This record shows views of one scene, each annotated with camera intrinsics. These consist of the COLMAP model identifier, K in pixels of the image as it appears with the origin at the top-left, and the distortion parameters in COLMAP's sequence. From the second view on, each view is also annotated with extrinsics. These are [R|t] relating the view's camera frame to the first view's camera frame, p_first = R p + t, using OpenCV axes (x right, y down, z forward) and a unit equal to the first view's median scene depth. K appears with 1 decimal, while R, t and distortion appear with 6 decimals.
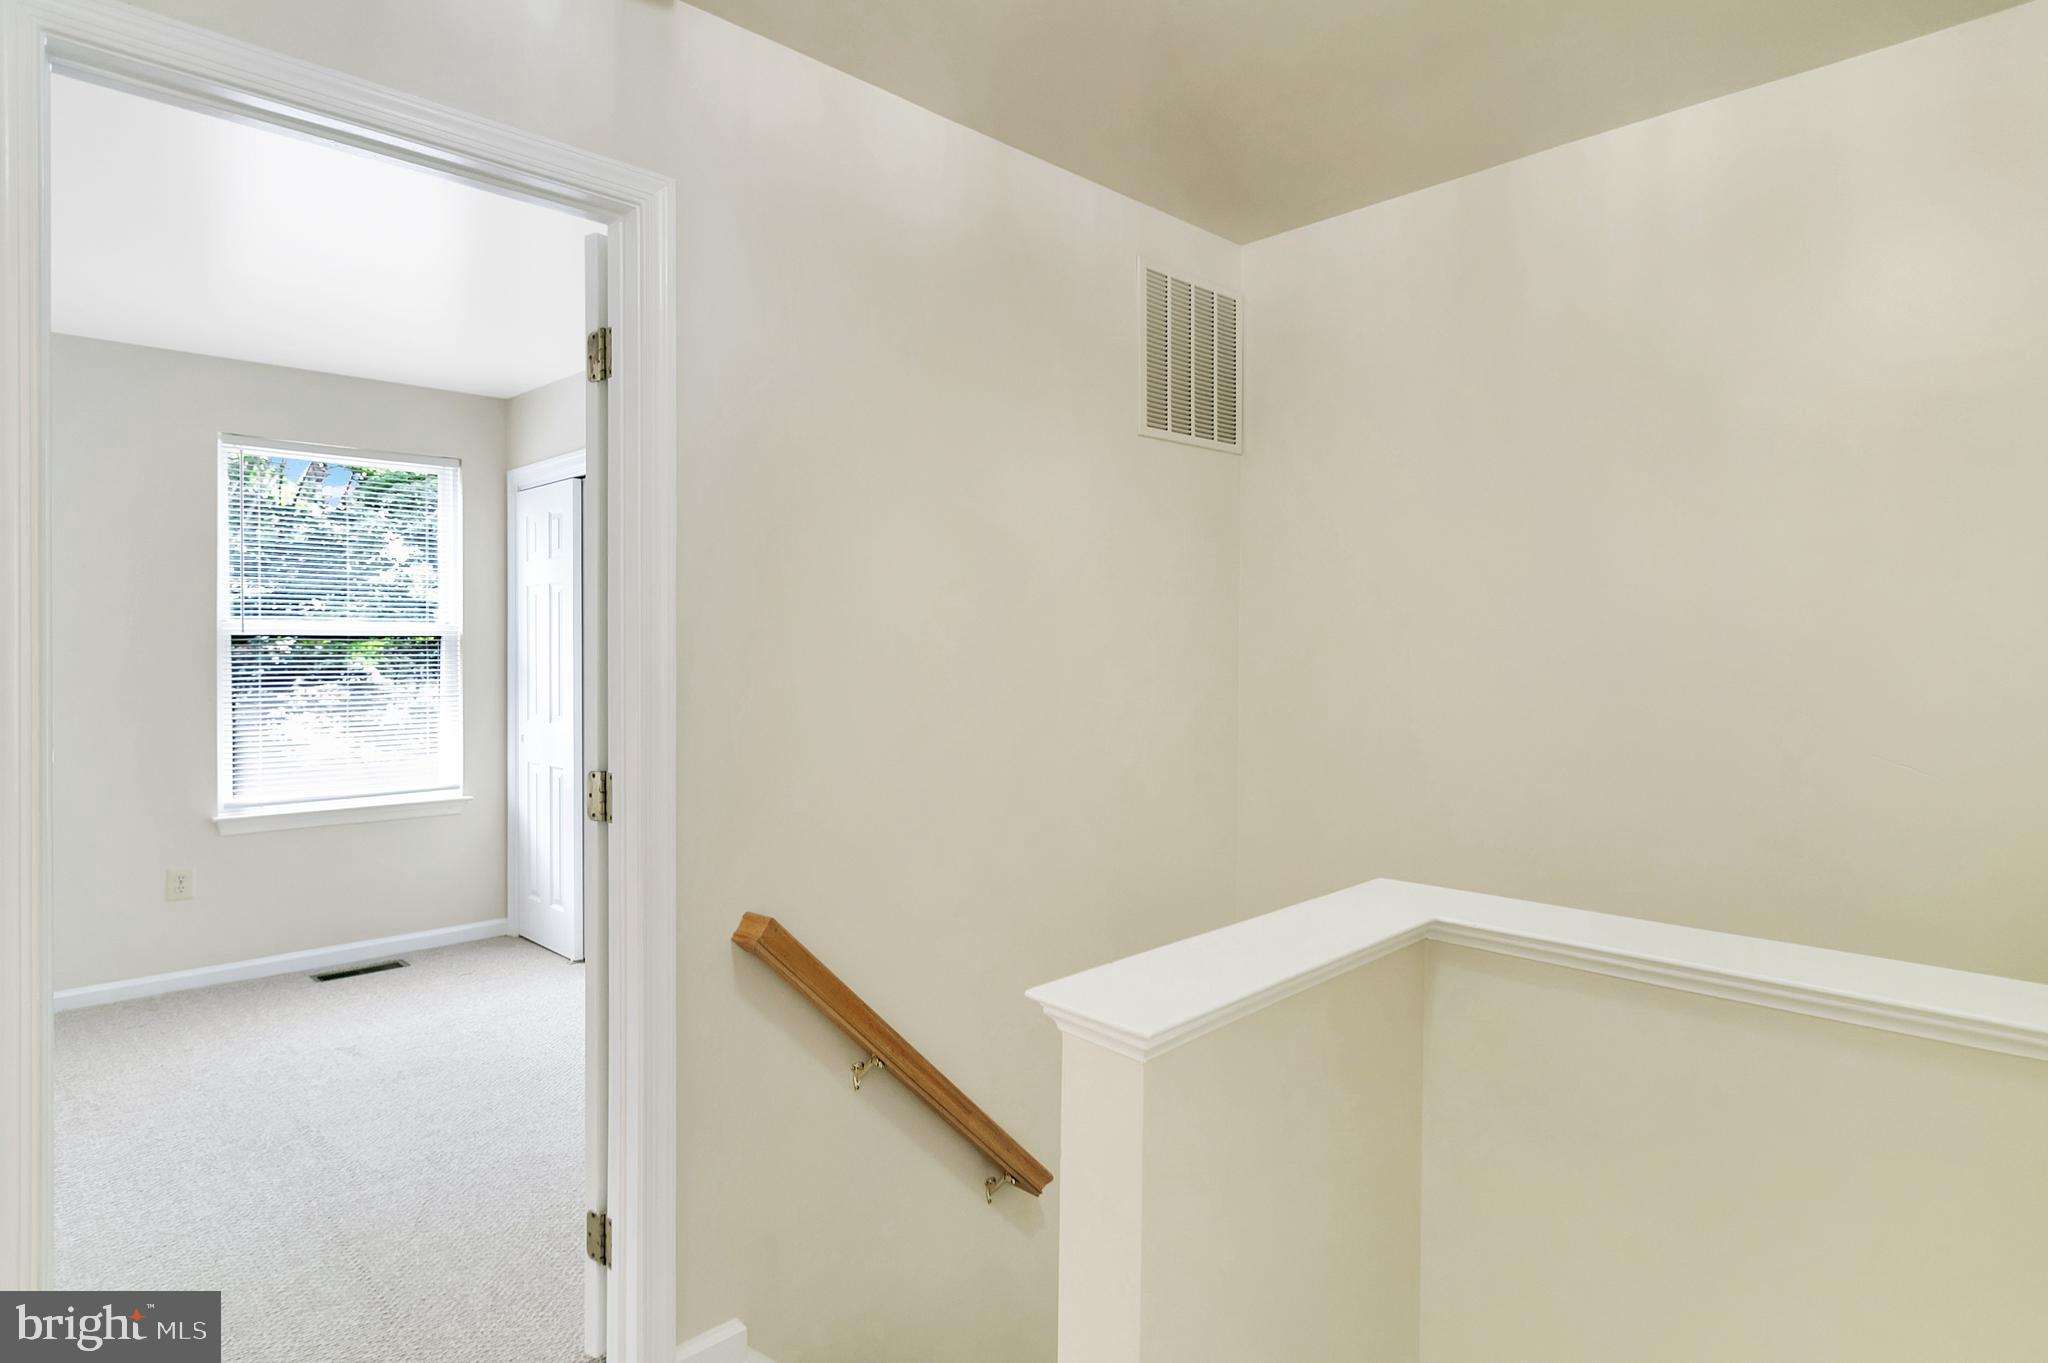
lens RADIAL K [[1126.6, 0, 1006.9], [0, 1126.6, 648.7], [0, 0, 1]] dist [0.006947, -0.001204]
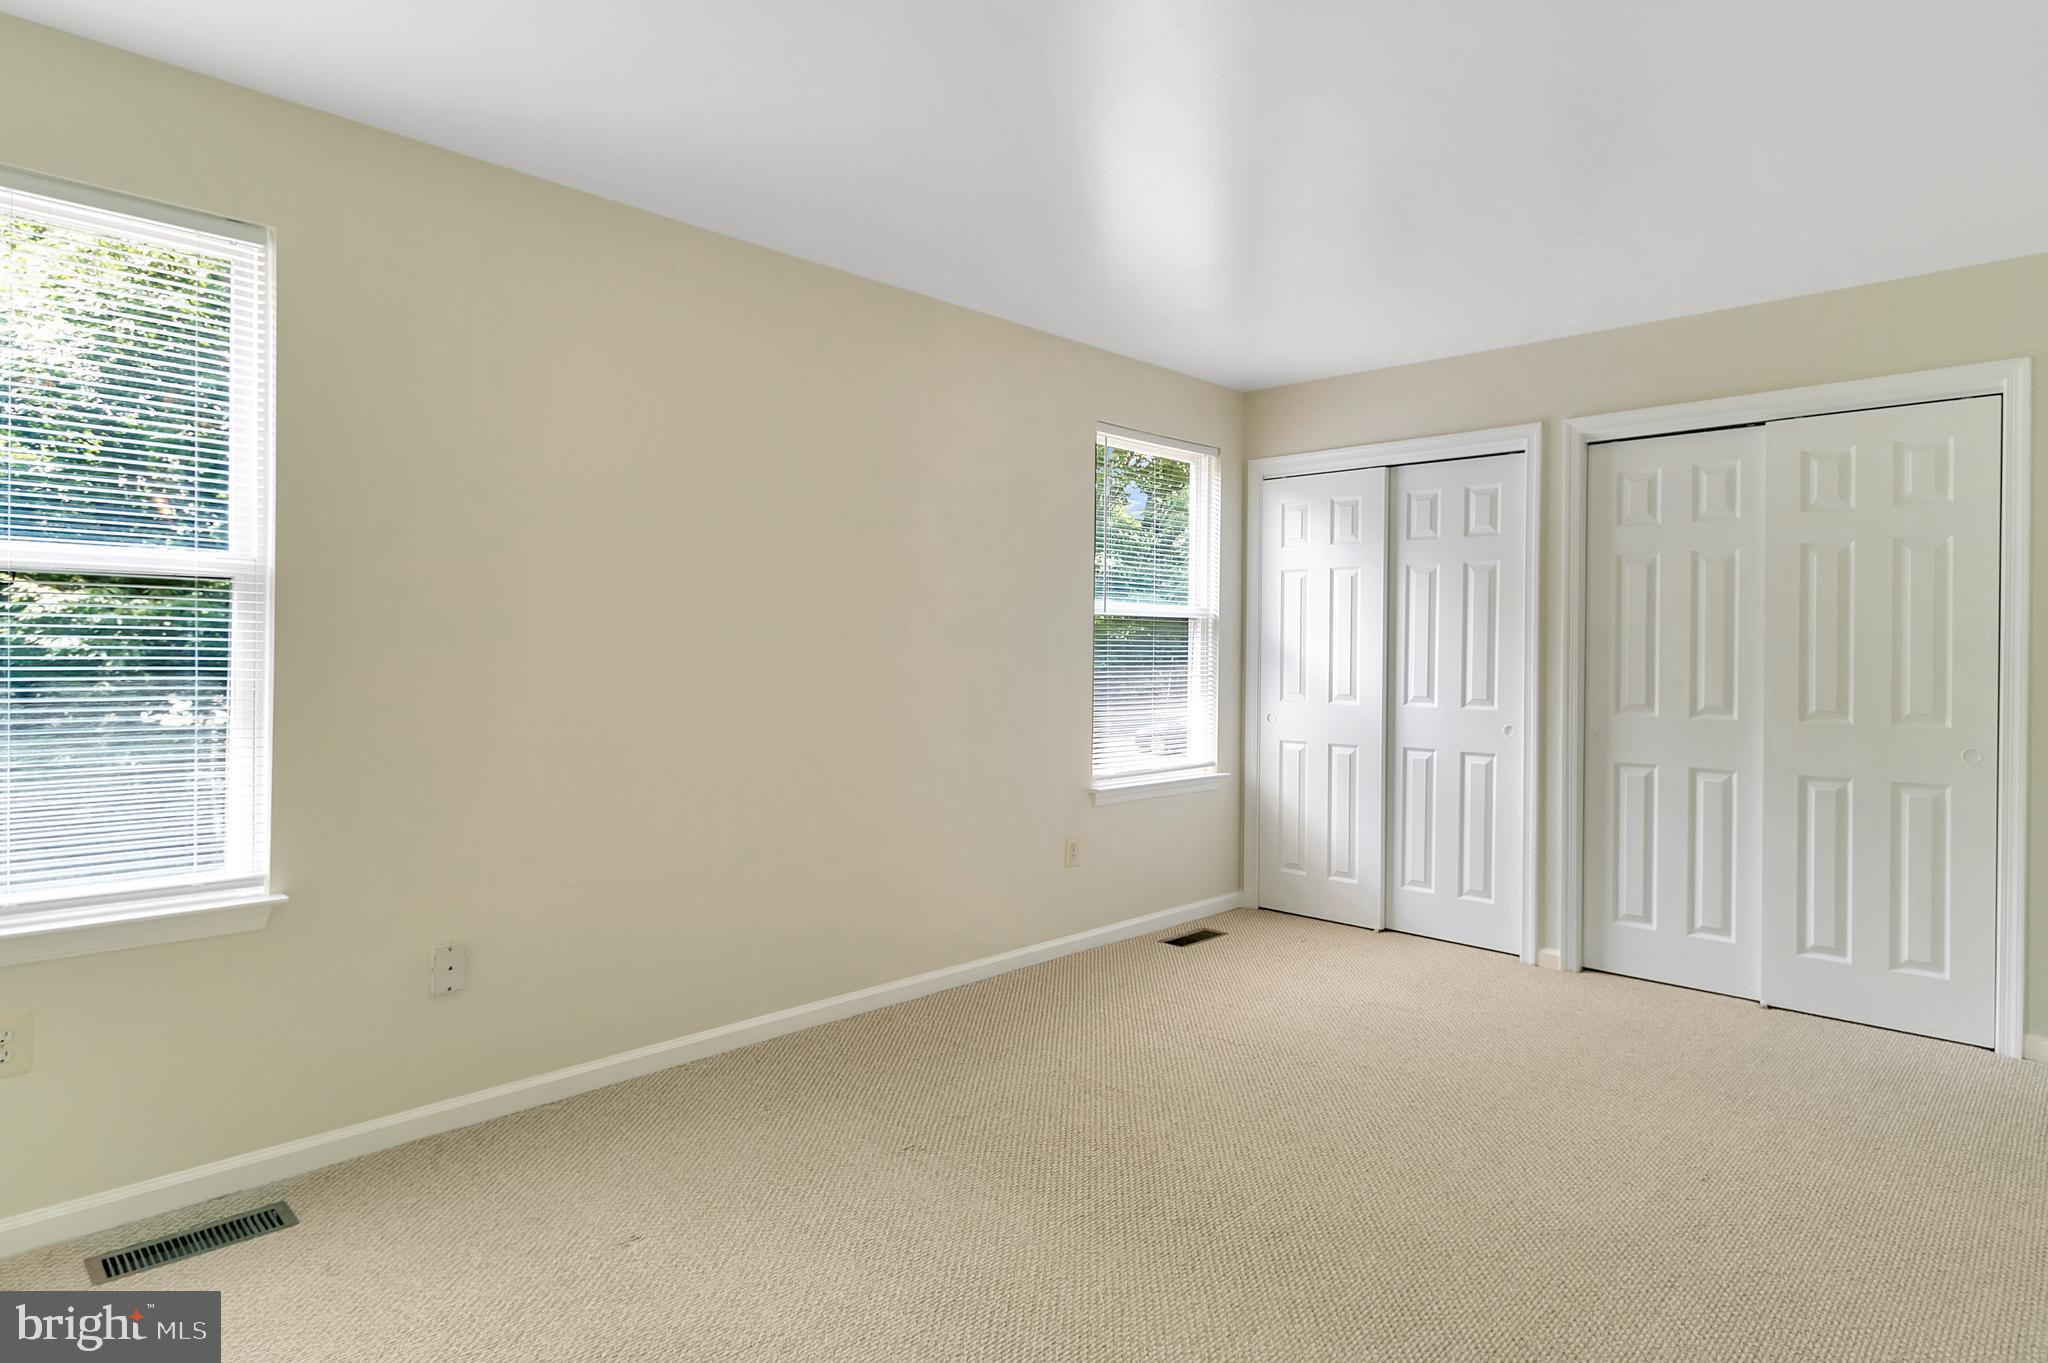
lens RADIAL K [[1126.6, 0, 1006.9], [0, 1126.6, 648.7], [0, 0, 1]] dist [0.006947, -0.001204]
pose [[0.999811, 0.010224, 0.016517, -0.694627], [-0.010207, 0.999947, -0.001149, 0.019581], [-0.016528, 0.000980, 0.999863, -0.032770]]
